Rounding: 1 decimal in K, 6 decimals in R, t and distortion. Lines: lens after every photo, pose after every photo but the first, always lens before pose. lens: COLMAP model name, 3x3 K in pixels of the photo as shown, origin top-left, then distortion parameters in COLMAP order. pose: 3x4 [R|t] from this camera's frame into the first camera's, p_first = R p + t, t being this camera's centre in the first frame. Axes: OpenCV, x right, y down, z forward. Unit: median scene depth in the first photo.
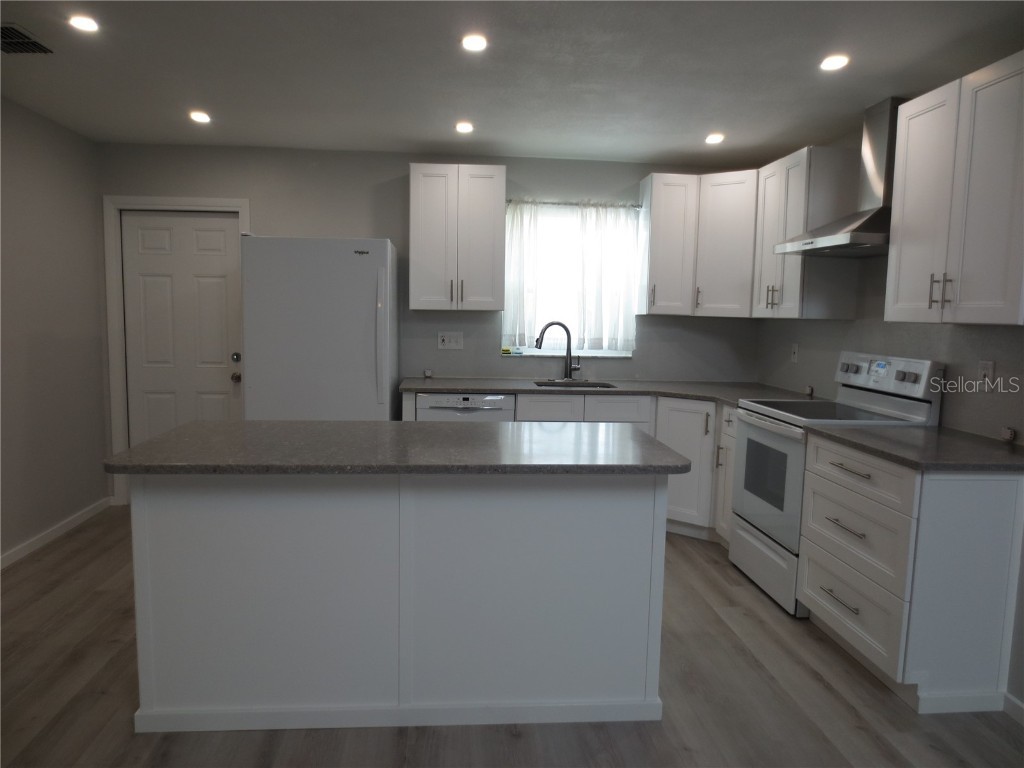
lens RADIAL K [[723.9, 0, 508.8], [0, 723.9, 388.0], [0, 0, 1]] dist [-0.041157, 0.024635]
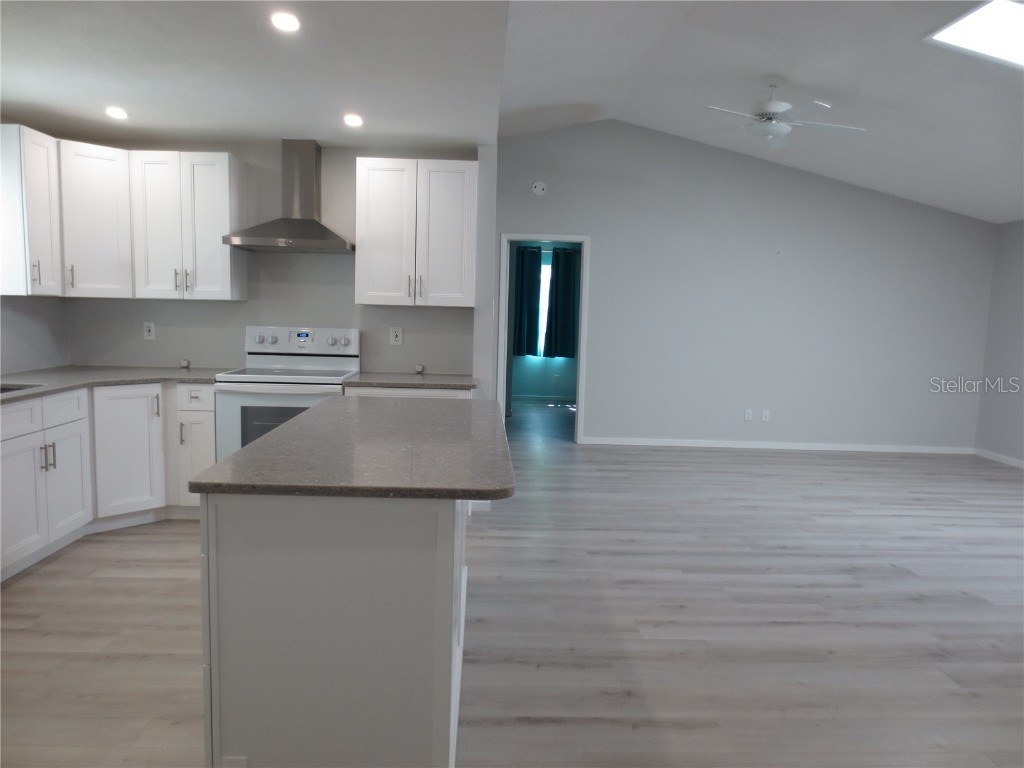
lens RADIAL K [[723.9, 0, 508.8], [0, 723.9, 388.0], [0, 0, 1]] dist [-0.041157, 0.024635]
pose [[0.050505, -0.131573, 0.990019, -0.639185], [0.078303, 0.988754, 0.127410, -0.059224], [-0.995650, 0.071086, 0.060239, 0.417657]]
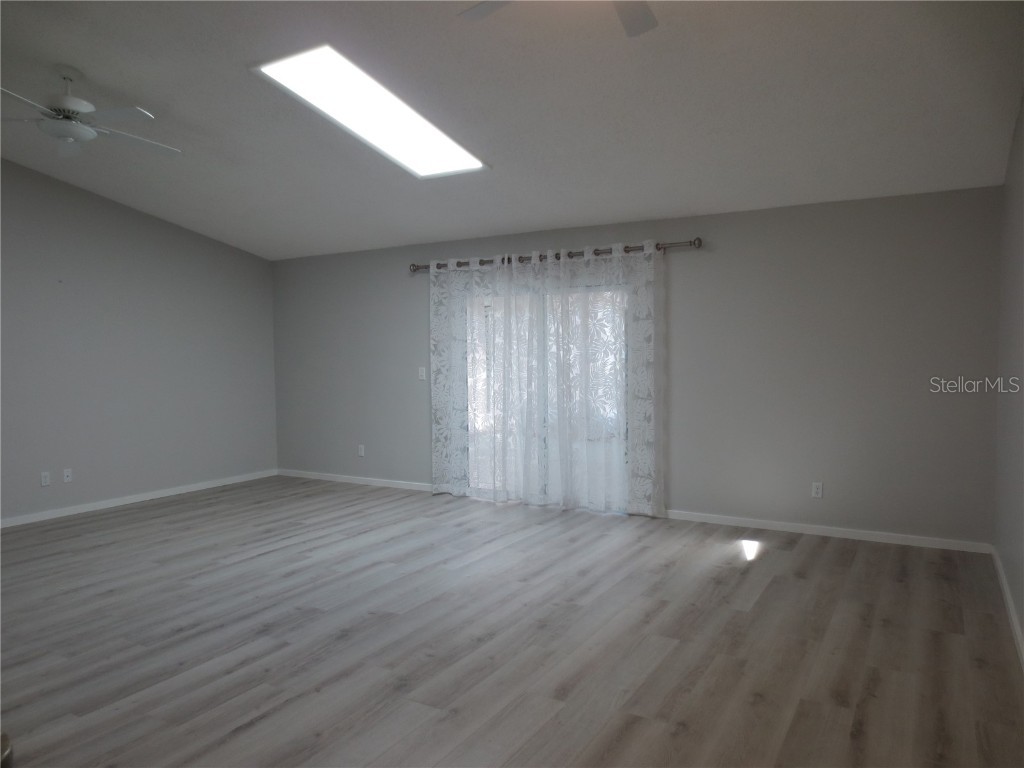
lens RADIAL K [[723.9, 0, 508.8], [0, 723.9, 388.0], [0, 0, 1]] dist [-0.041157, 0.024635]
pose [[-0.809955, -0.044809, 0.584777, -0.460053], [0.058252, 0.986001, 0.156235, -0.068727], [-0.583591, 0.160607, -0.796006, 0.502428]]
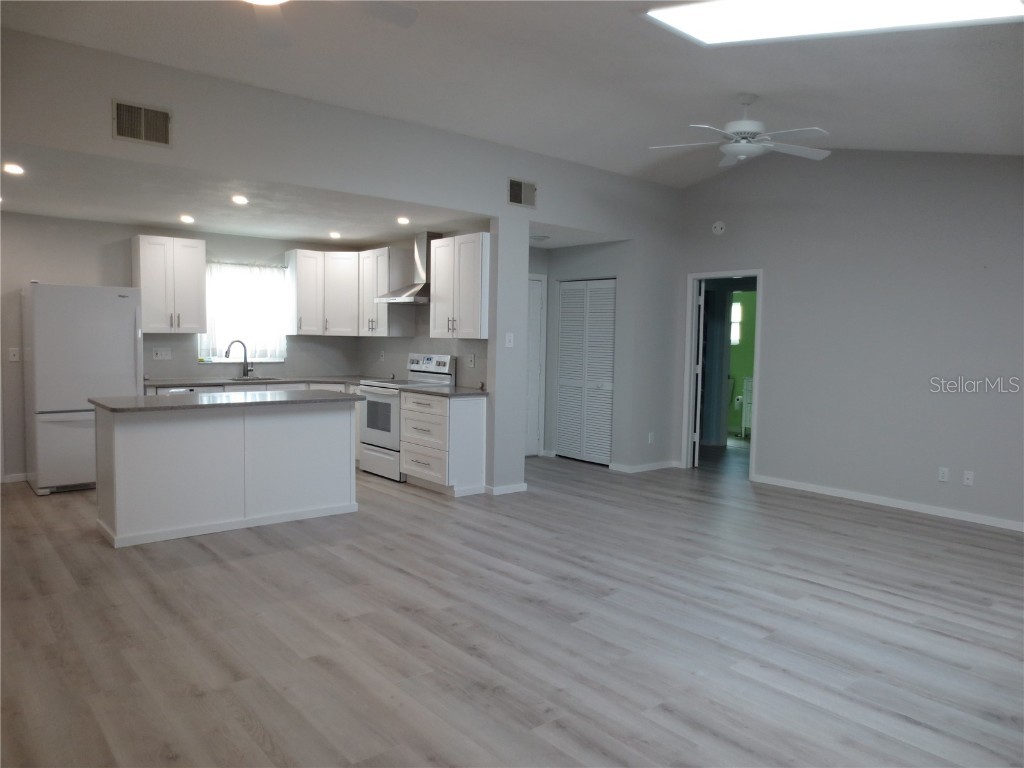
lens RADIAL K [[723.9, 0, 508.8], [0, 723.9, 388.0], [0, 0, 1]] dist [-0.041157, 0.024635]
pose [[0.818204, -0.046239, 0.573065, -0.368549], [0.060288, 0.998166, -0.005538, 0.057939], [-0.571758, 0.039080, 0.819491, -0.627389]]
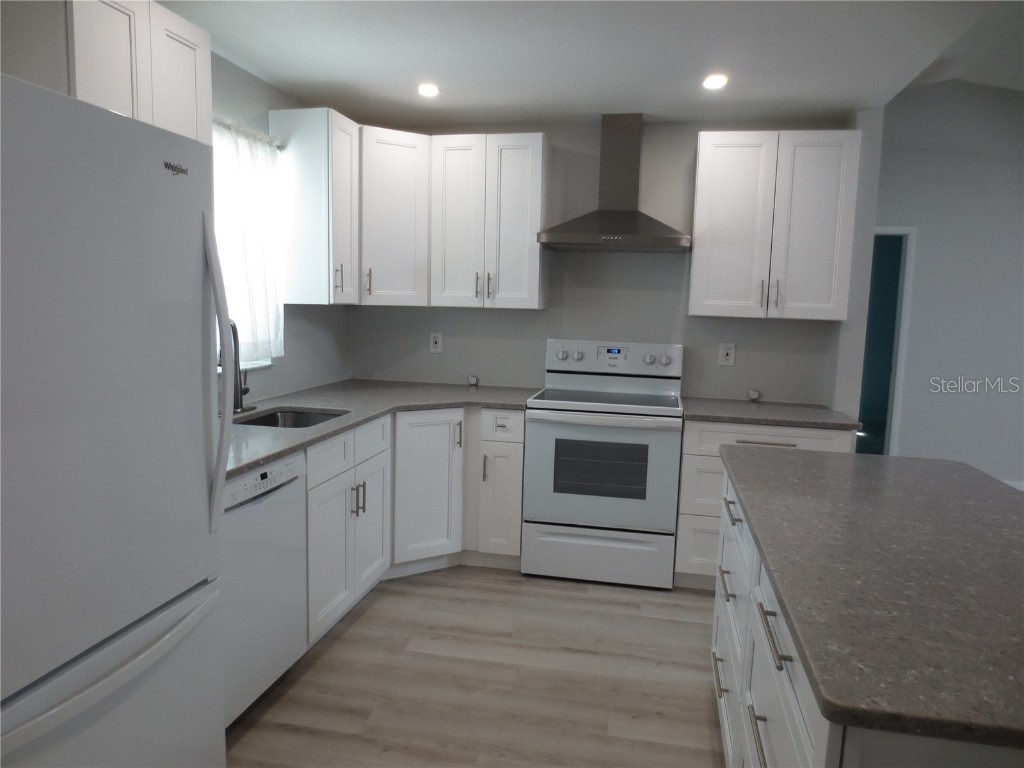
lens RADIAL K [[723.9, 0, 508.8], [0, 723.9, 388.0], [0, 0, 1]] dist [-0.041157, 0.024635]
pose [[0.287918, -0.130249, 0.948756, -0.475786], [0.077566, 0.990624, 0.112458, -0.089168], [-0.954509, 0.041213, 0.295322, 0.640431]]
